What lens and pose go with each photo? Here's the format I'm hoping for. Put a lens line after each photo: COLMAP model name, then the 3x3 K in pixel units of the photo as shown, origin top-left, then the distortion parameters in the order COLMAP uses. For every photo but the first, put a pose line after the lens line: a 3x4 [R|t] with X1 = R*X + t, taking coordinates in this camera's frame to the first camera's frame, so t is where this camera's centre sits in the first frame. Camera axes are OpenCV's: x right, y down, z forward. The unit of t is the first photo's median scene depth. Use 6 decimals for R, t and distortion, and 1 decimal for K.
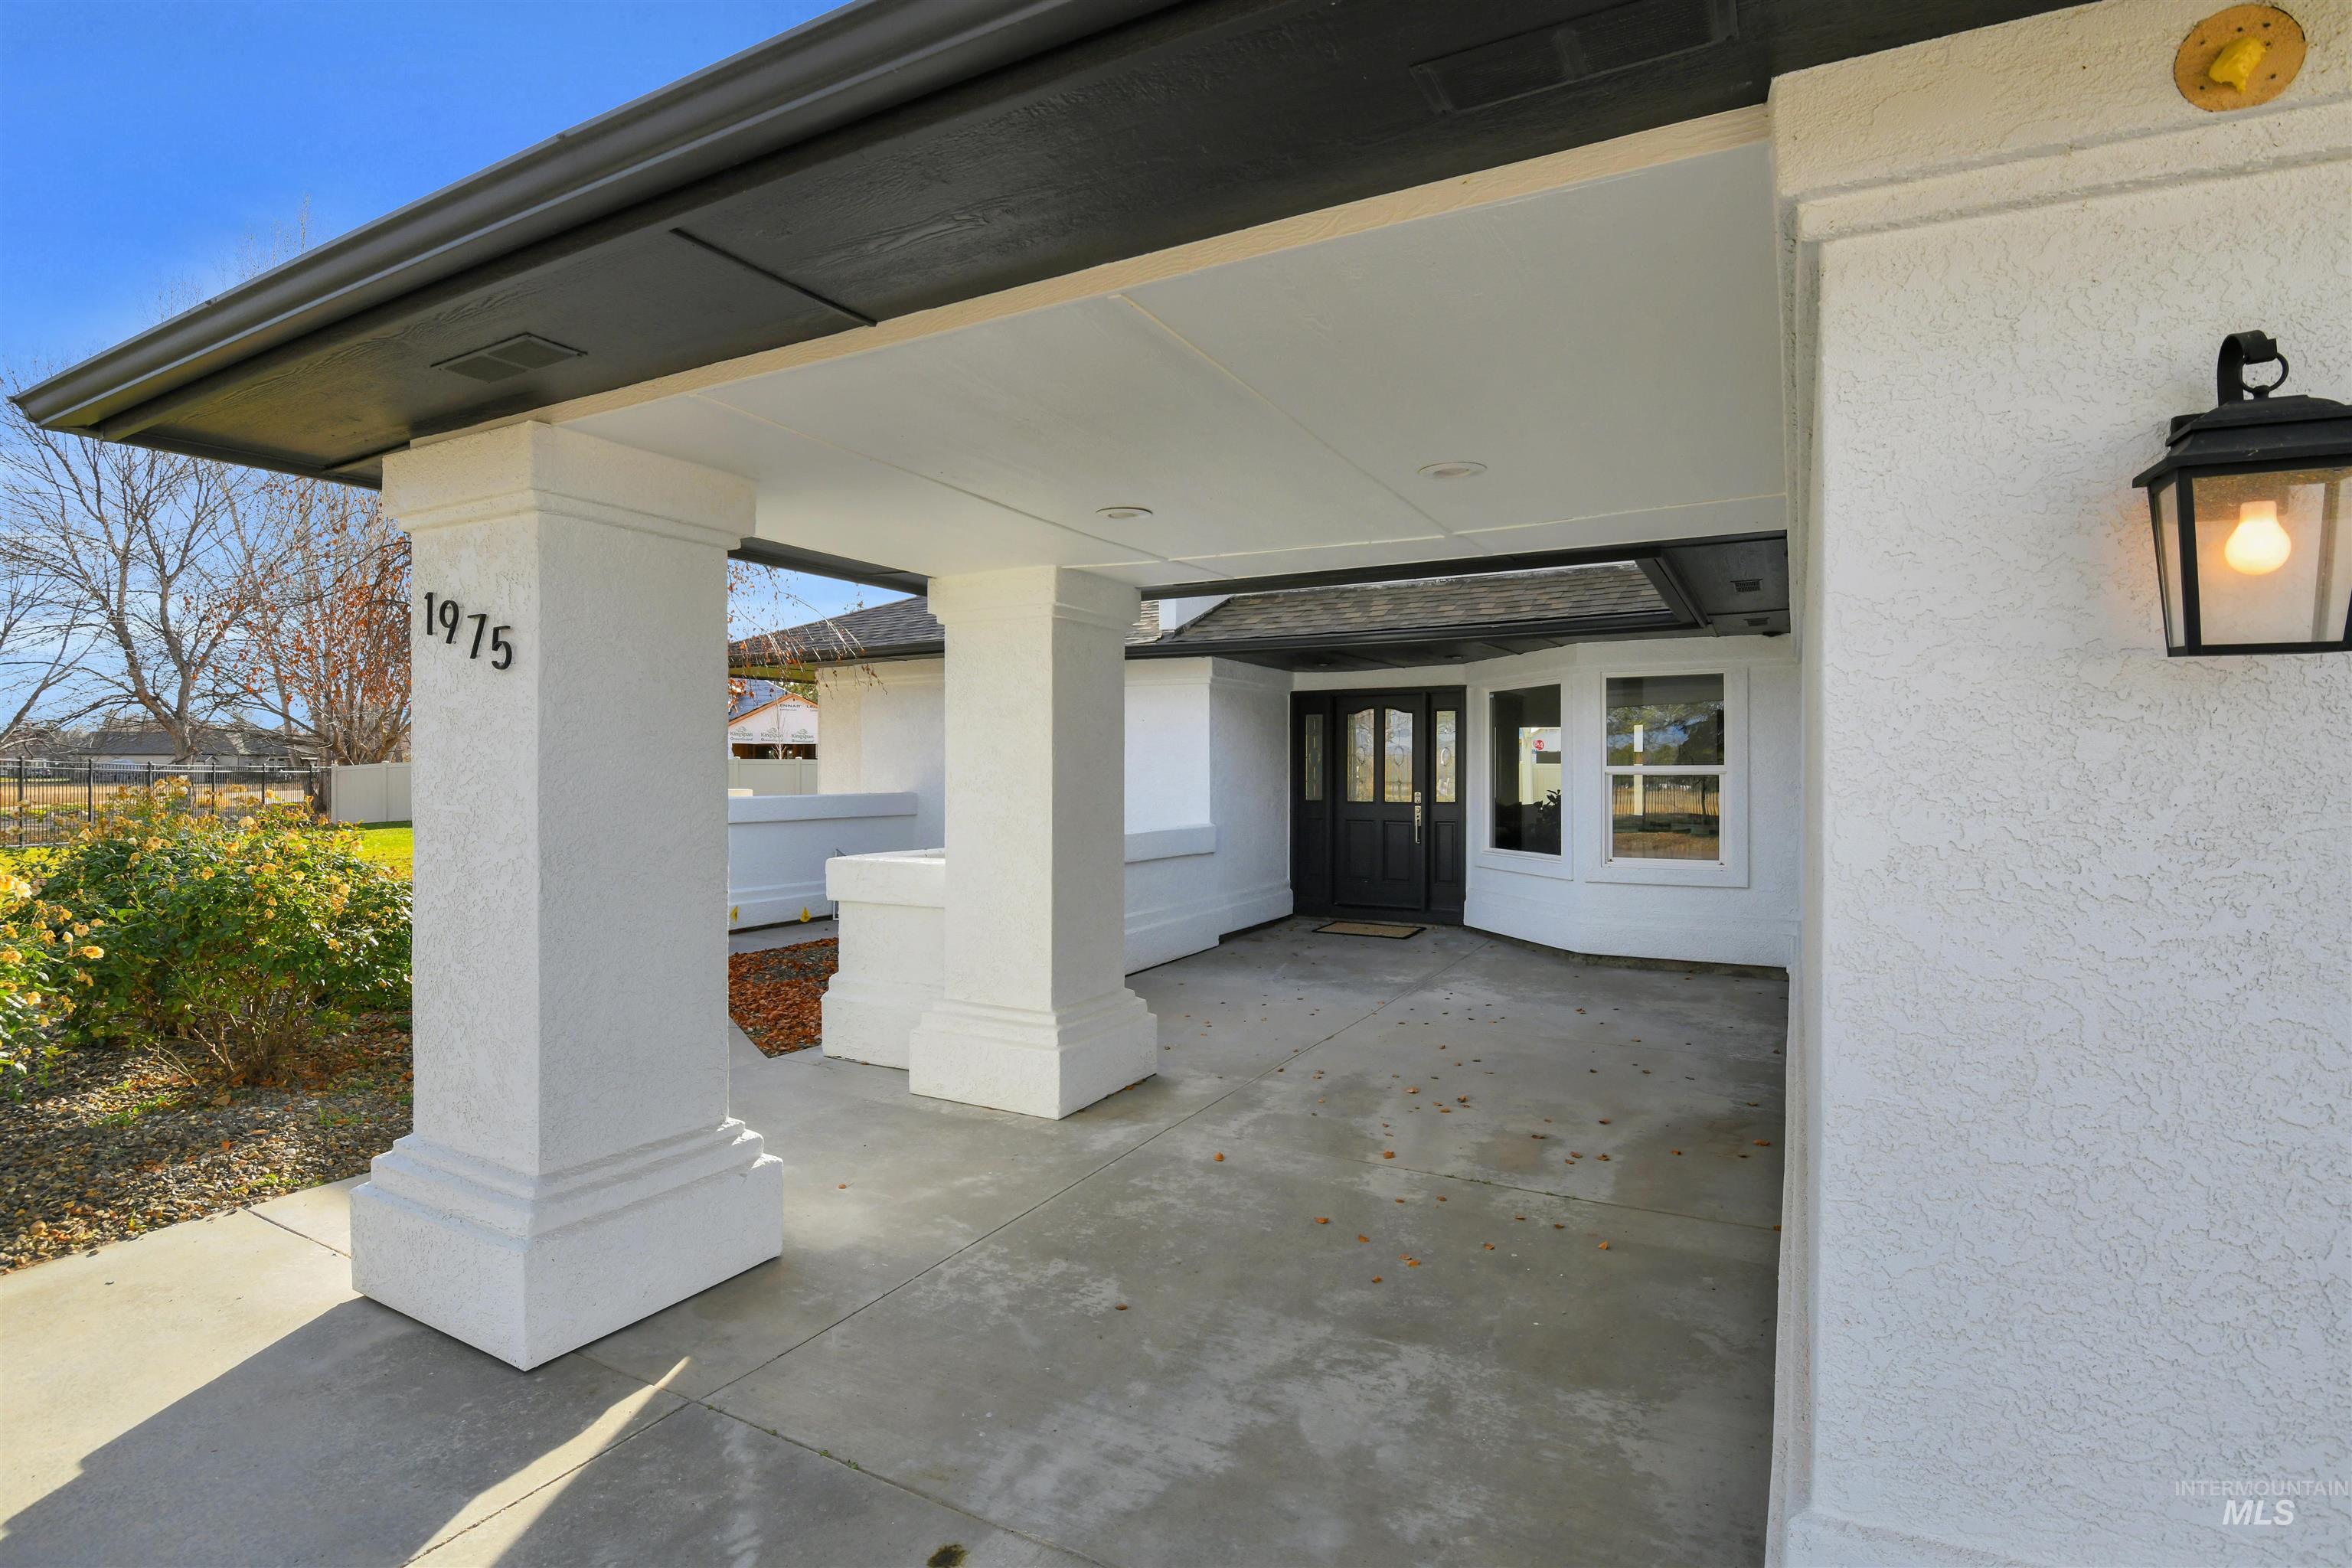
lens RADIAL K [[1130.5, 0, 1163.3], [0, 1130.5, 775.5], [0, 0, 1]] dist [-0.024400, -0.009012]
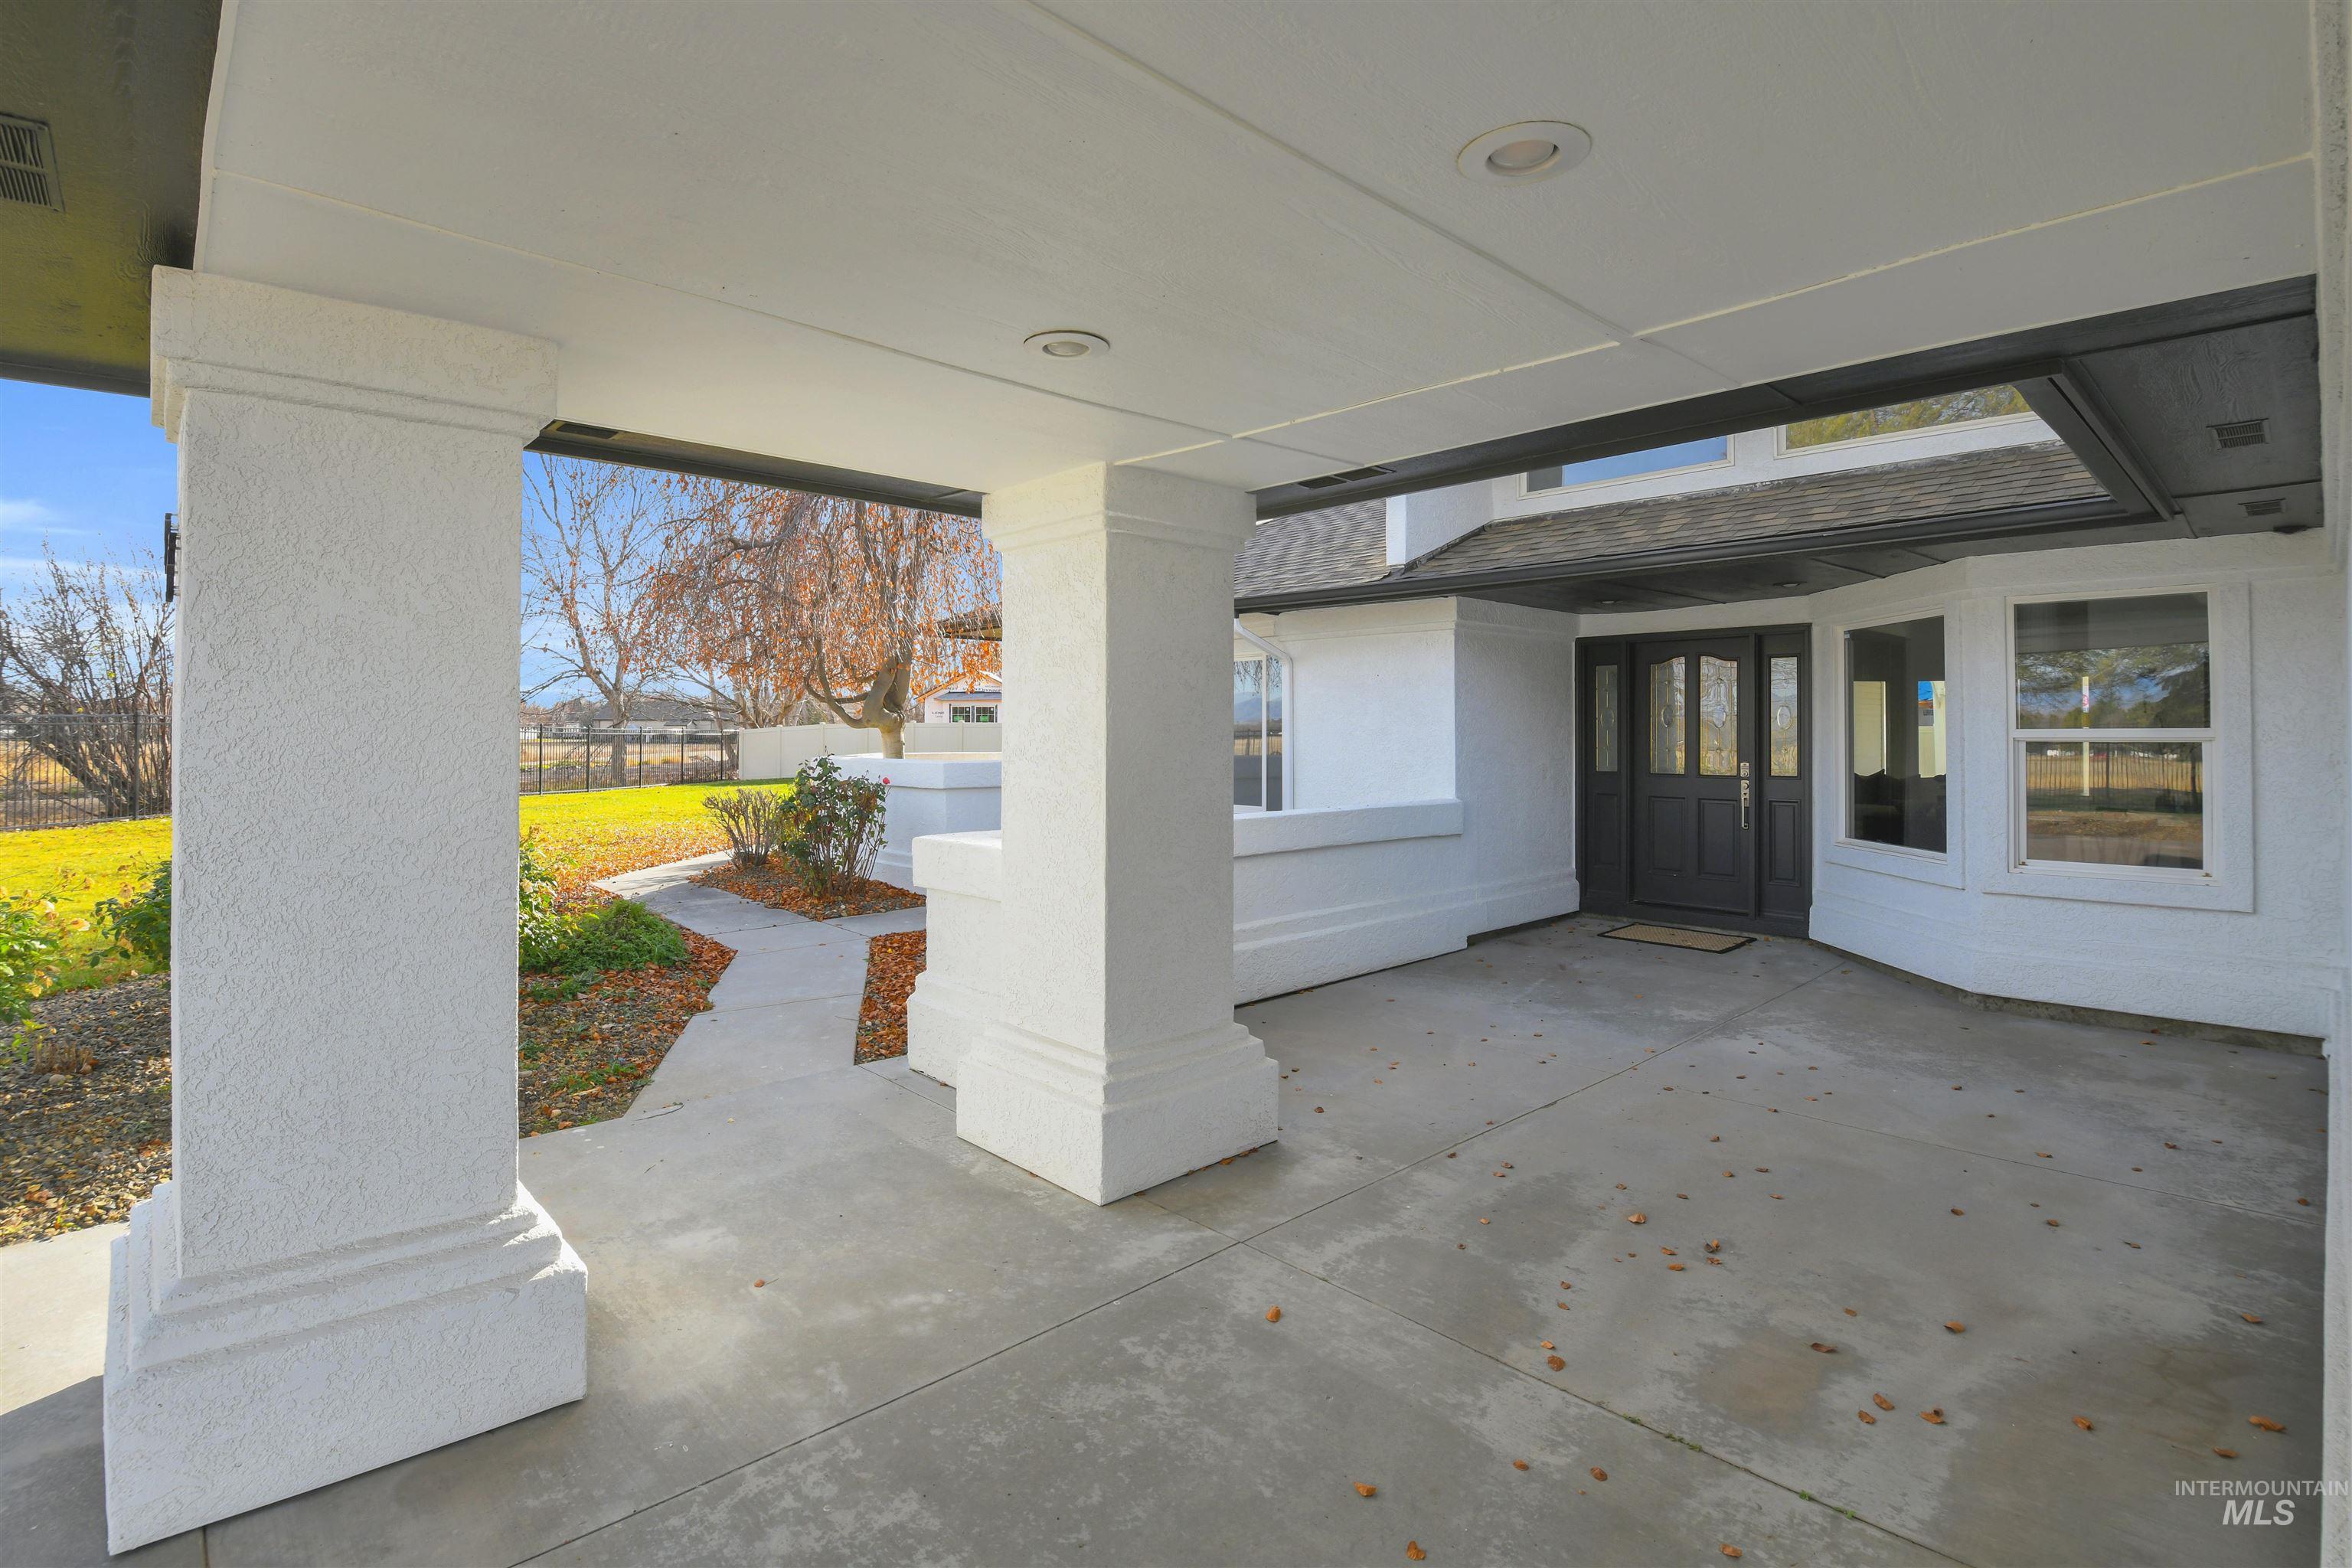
lens RADIAL K [[1130.5, 0, 1144.4], [0, 1130.5, 715.5], [0, 0, 1]] dist [-0.024400, -0.009012]
pose [[0.950114, -0.002868, -0.311890, 0.130924], [-0.003470, 0.999799, -0.019764, -0.001439], [0.311884, 0.019860, 0.949913, 0.240598]]
